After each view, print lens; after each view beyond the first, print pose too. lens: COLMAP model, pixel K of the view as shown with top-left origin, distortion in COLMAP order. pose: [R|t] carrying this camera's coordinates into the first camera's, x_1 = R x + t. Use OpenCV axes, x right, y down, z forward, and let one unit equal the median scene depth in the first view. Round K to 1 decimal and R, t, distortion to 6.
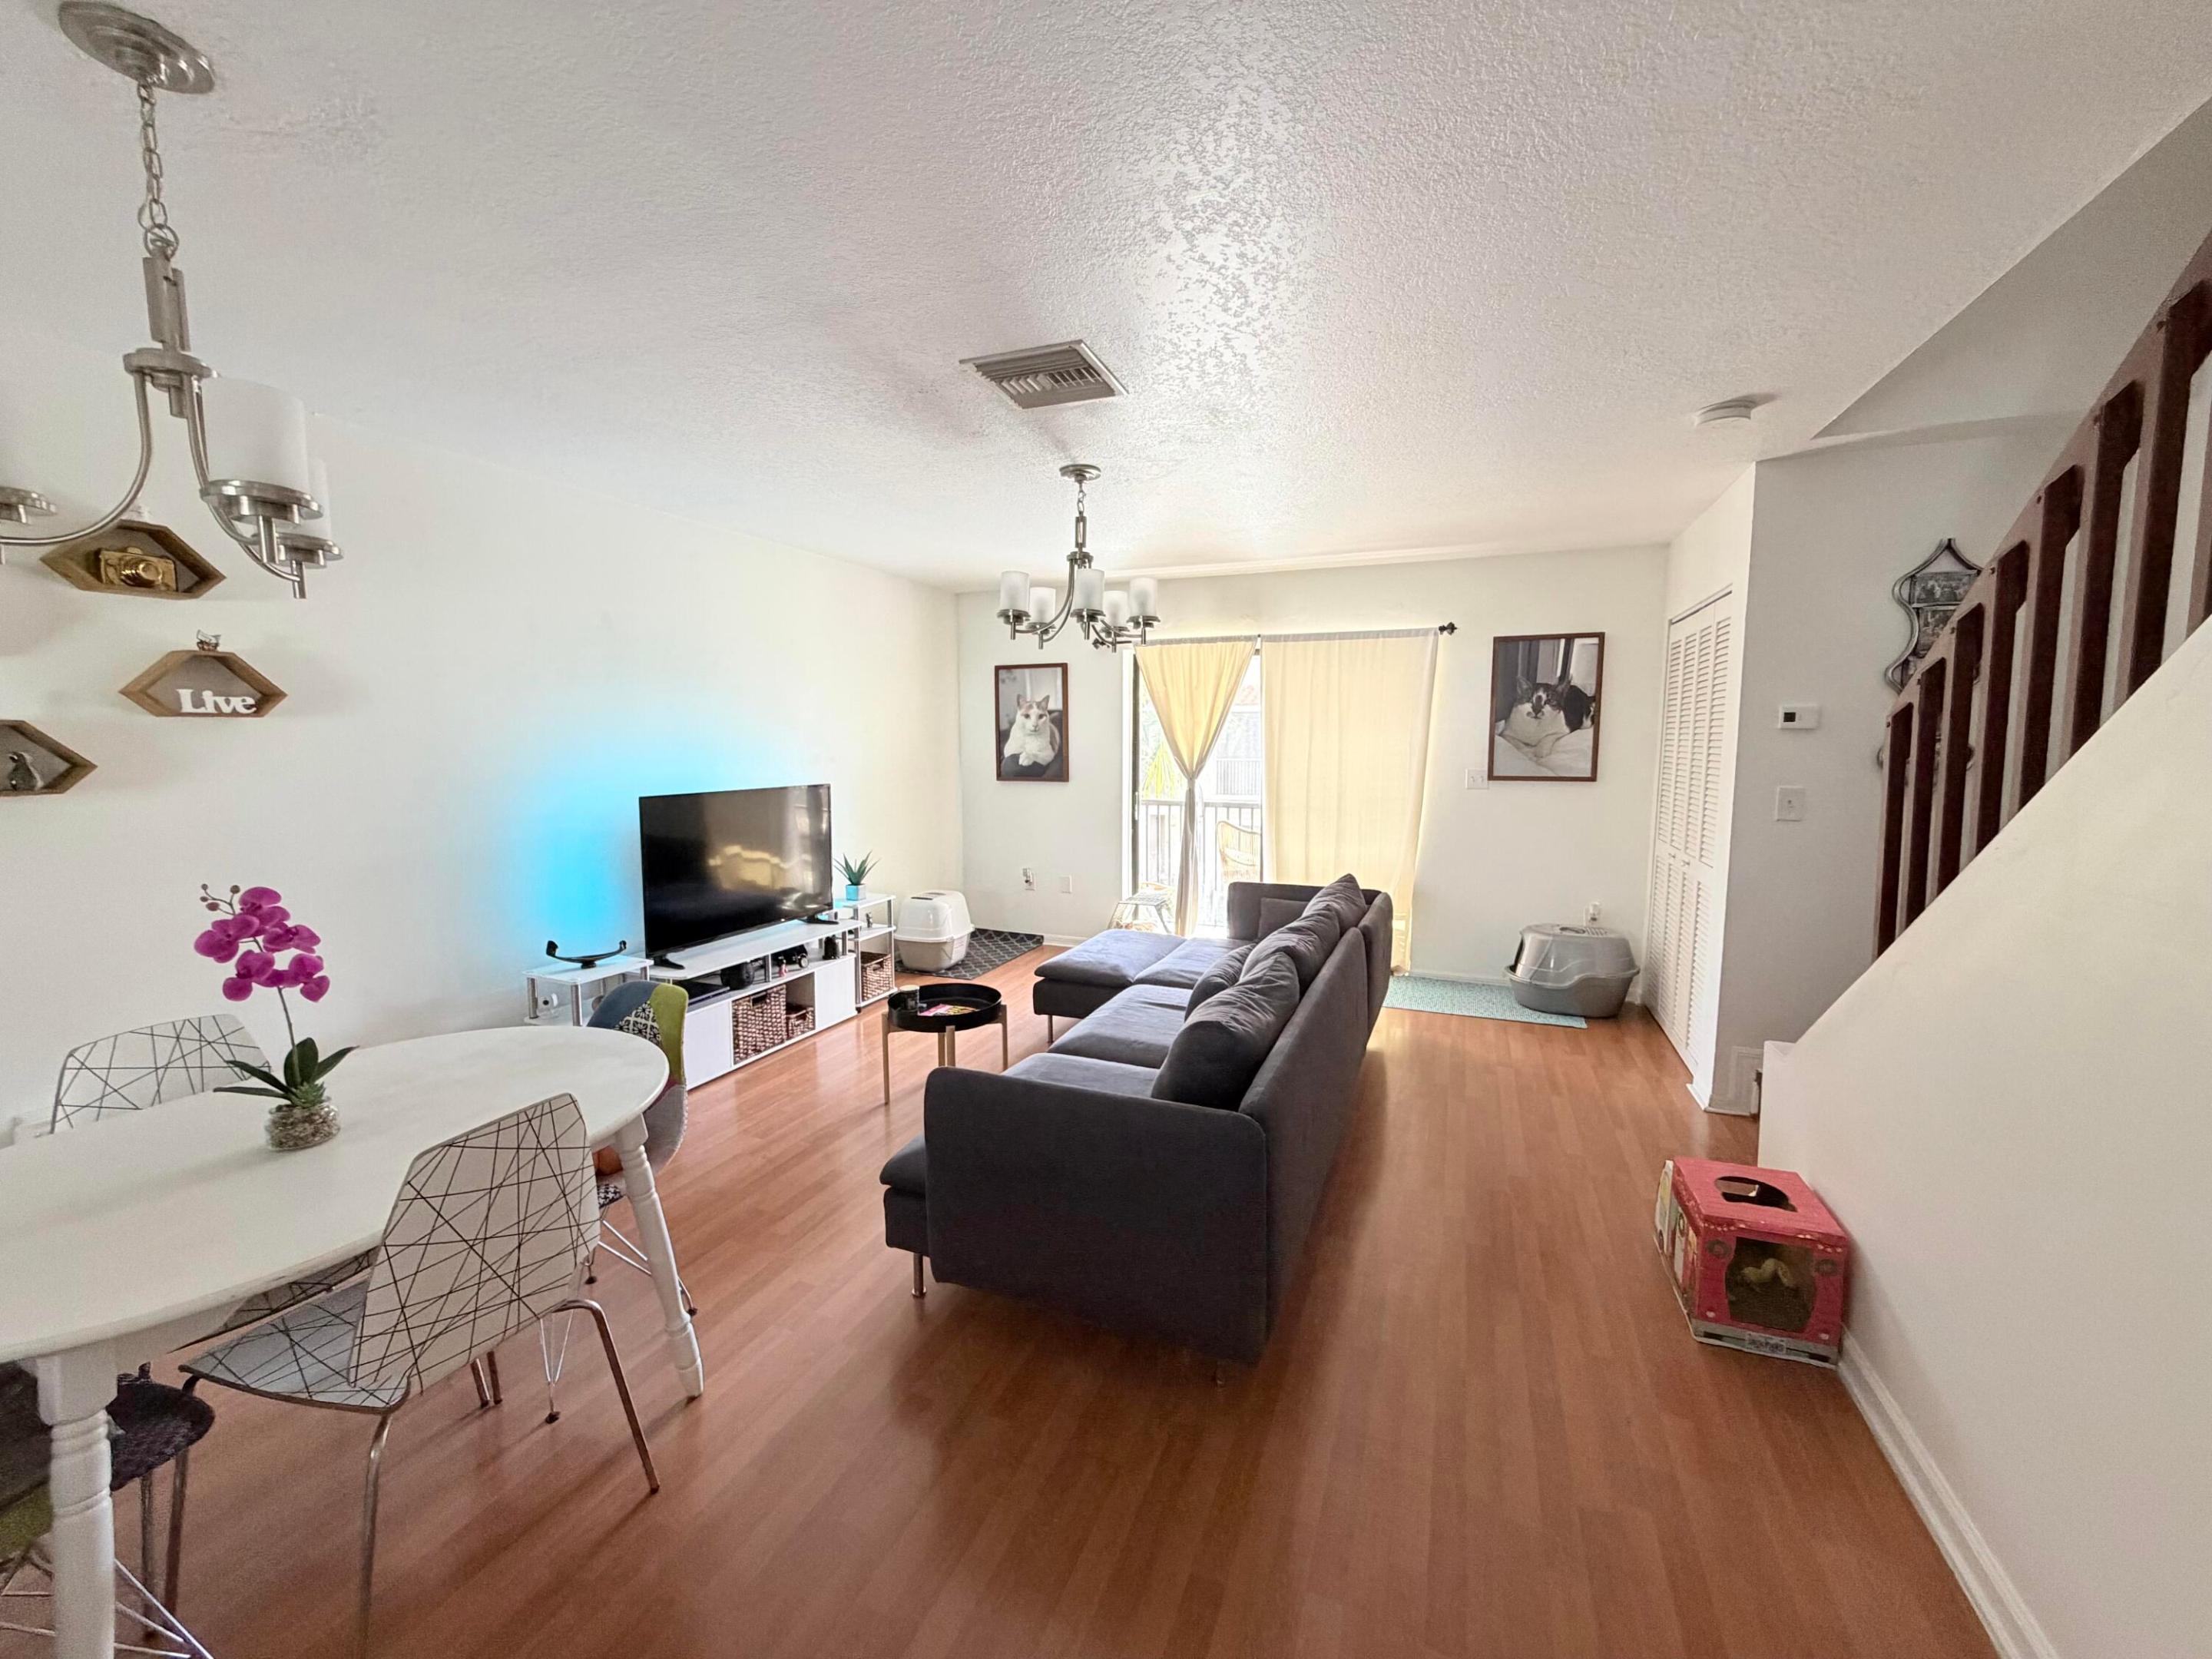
lens RADIAL K [[882.7, 0, 1099.2], [0, 882.7, 832.9], [0, 0, 1]] dist [0.000735, 0.000072]
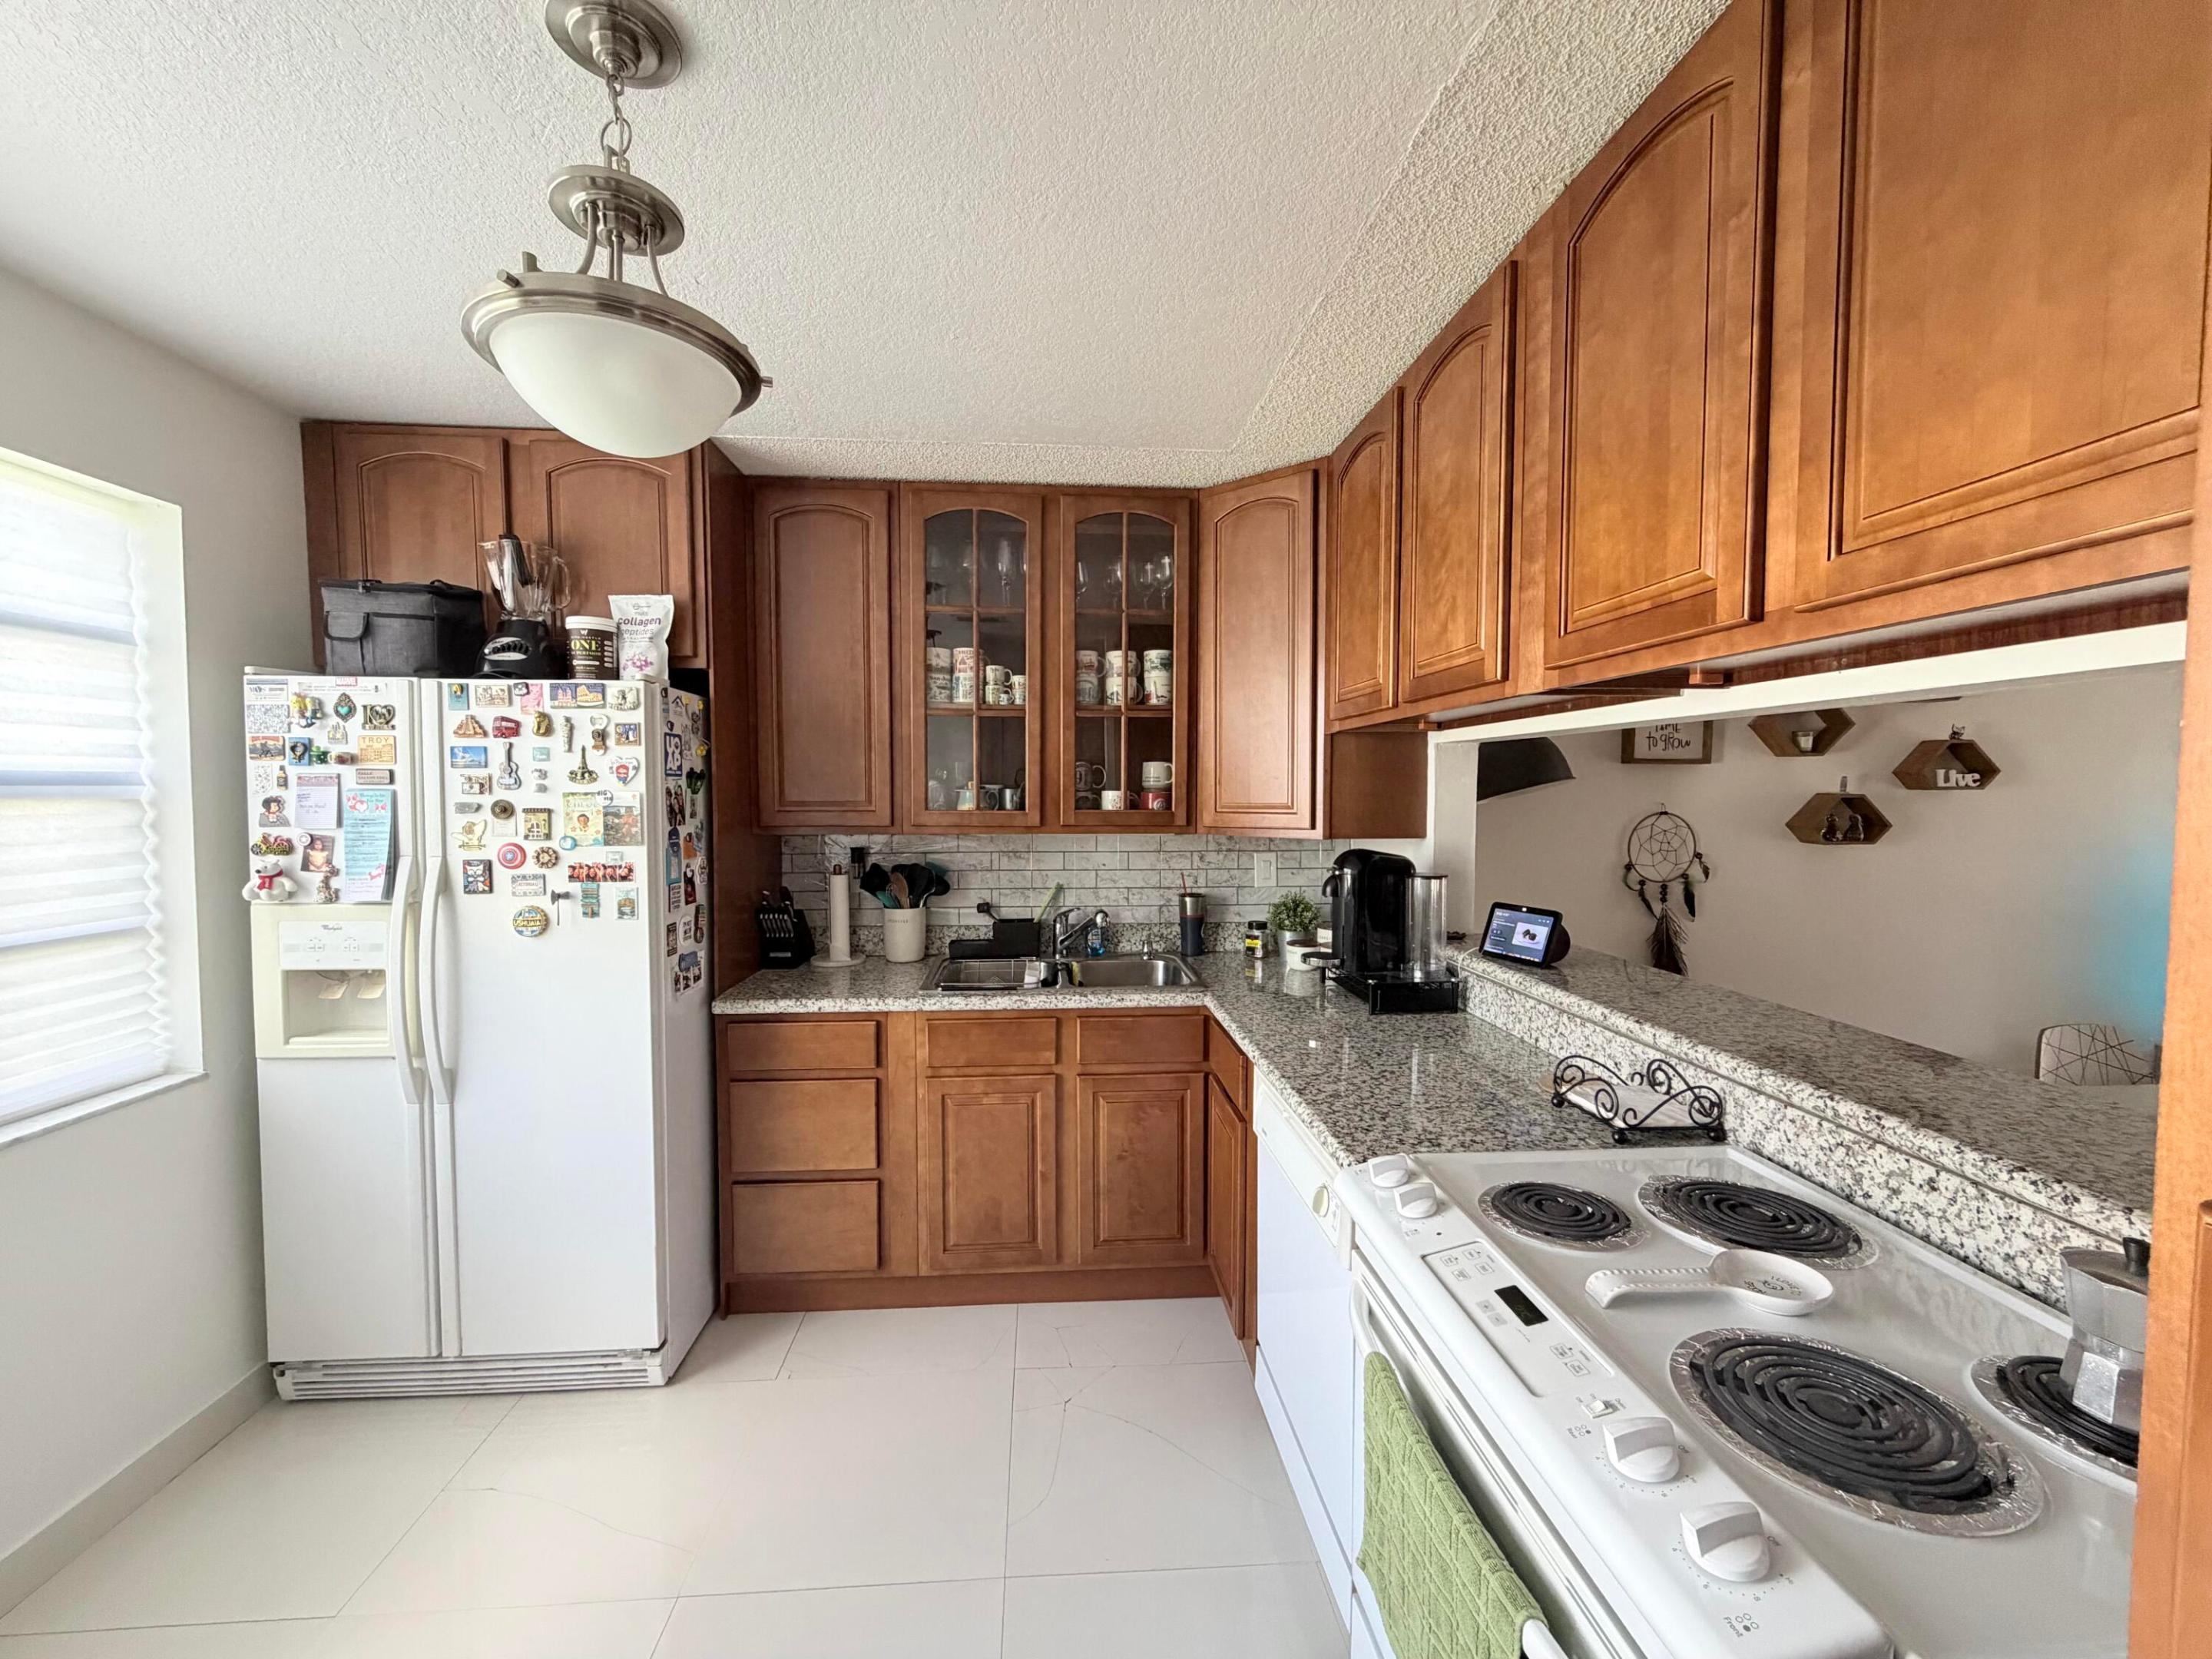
lens RADIAL K [[882.7, 0, 1099.2], [0, 882.7, 832.9], [0, 0, 1]] dist [0.000735, 0.000072]
pose [[0.463078, 0.048200, -0.885006, -0.415790], [-0.095051, 0.995462, 0.004481, 0.044457], [0.881206, 0.082046, 0.465558, -0.686543]]
